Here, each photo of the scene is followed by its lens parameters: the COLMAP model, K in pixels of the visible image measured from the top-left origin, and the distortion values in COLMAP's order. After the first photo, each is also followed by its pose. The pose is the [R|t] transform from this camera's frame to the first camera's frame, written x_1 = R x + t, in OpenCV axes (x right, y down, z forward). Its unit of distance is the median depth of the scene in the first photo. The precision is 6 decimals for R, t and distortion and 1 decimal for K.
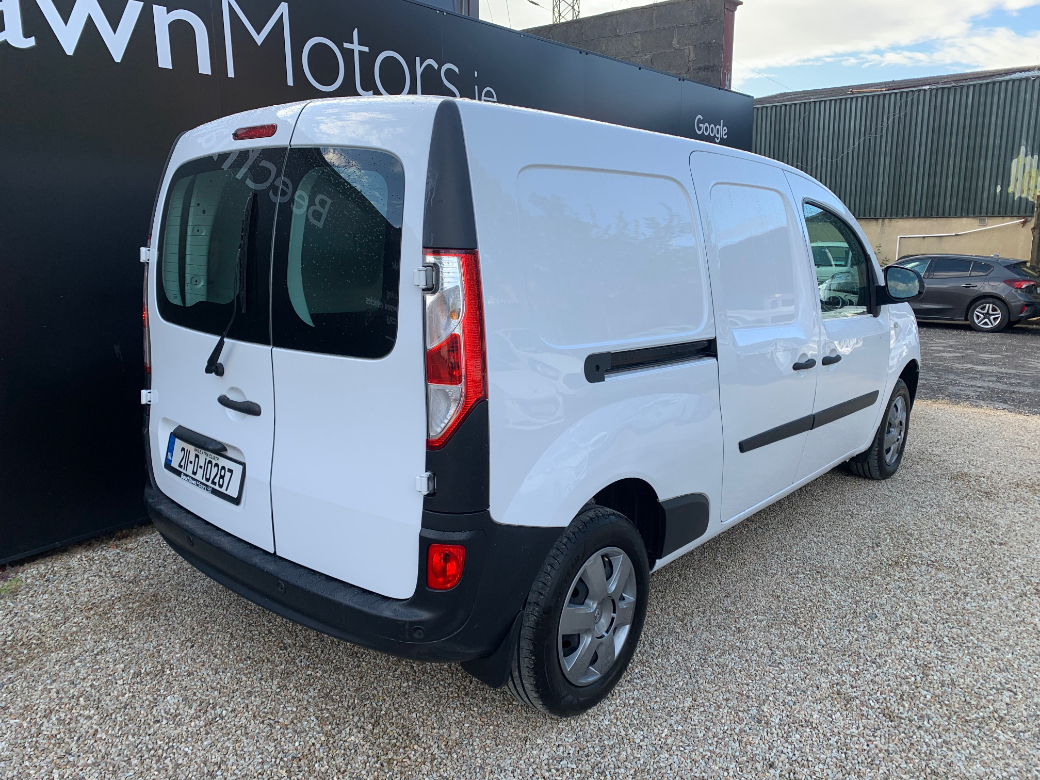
lens RADIAL K [[791.6, 0, 520.0], [0, 791.6, 390.0], [0, 0, 1]] dist [0.008387, 0.001647]
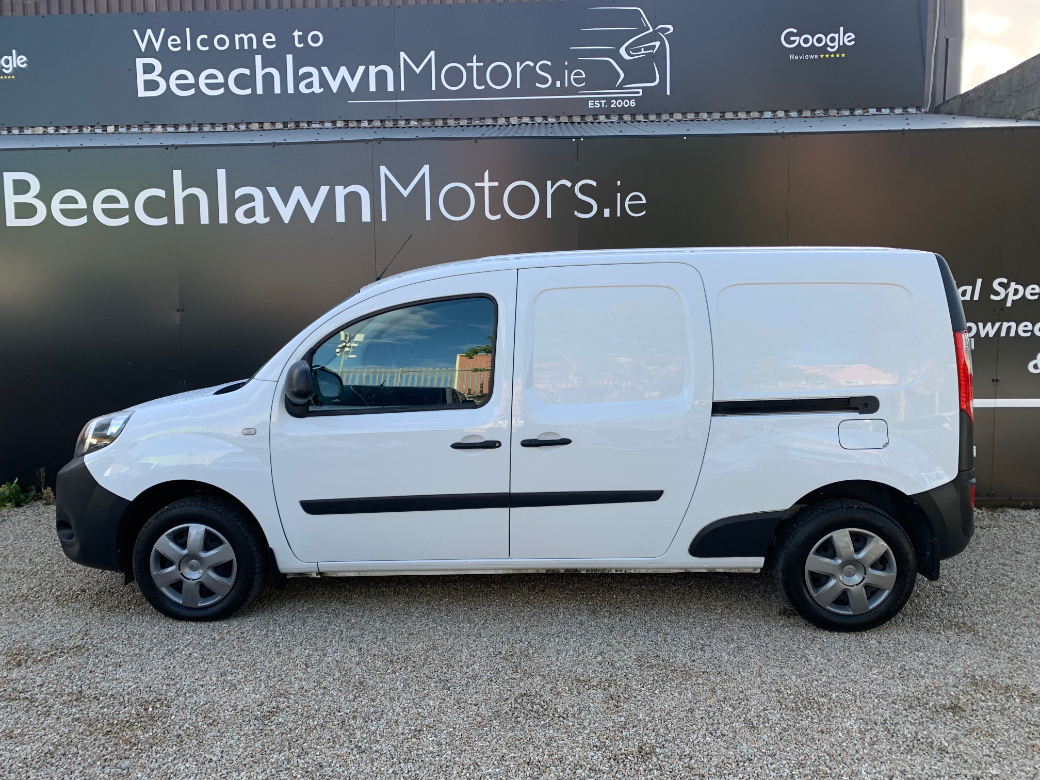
lens RADIAL K [[794.5, 0, 513.8], [0, 794.5, 401.3], [0, 0, 1]] dist [0.009532, 0.000003]
pose [[0.602060, 0.085878, -0.793819, 1.561340], [-0.156424, 0.987620, -0.011793, -0.106588], [0.782978, 0.131272, 0.608040, 0.461498]]
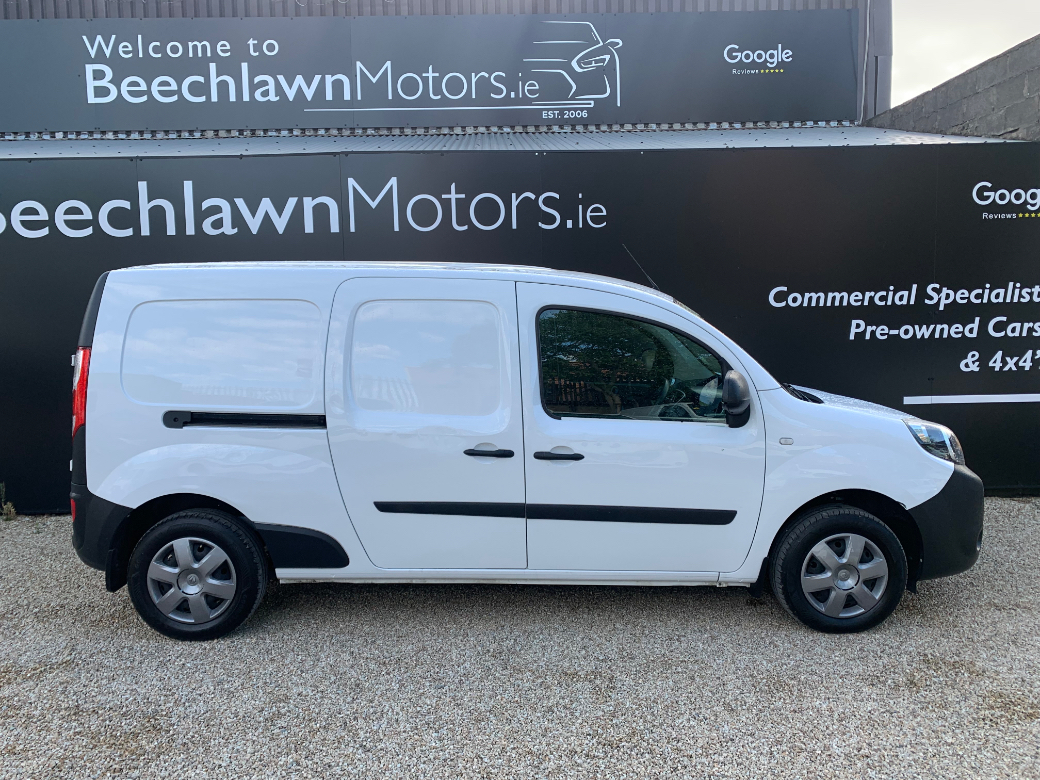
lens RADIAL K [[791.6, 0, 520.0], [0, 791.6, 390.0], [0, 0, 1]] dist [0.008387, 0.001647]
pose [[0.659132, 0.063691, -0.749326, 1.570573], [-0.137656, 0.989790, -0.036957, -0.110210], [0.739321, 0.127509, 0.661170, 0.376945]]
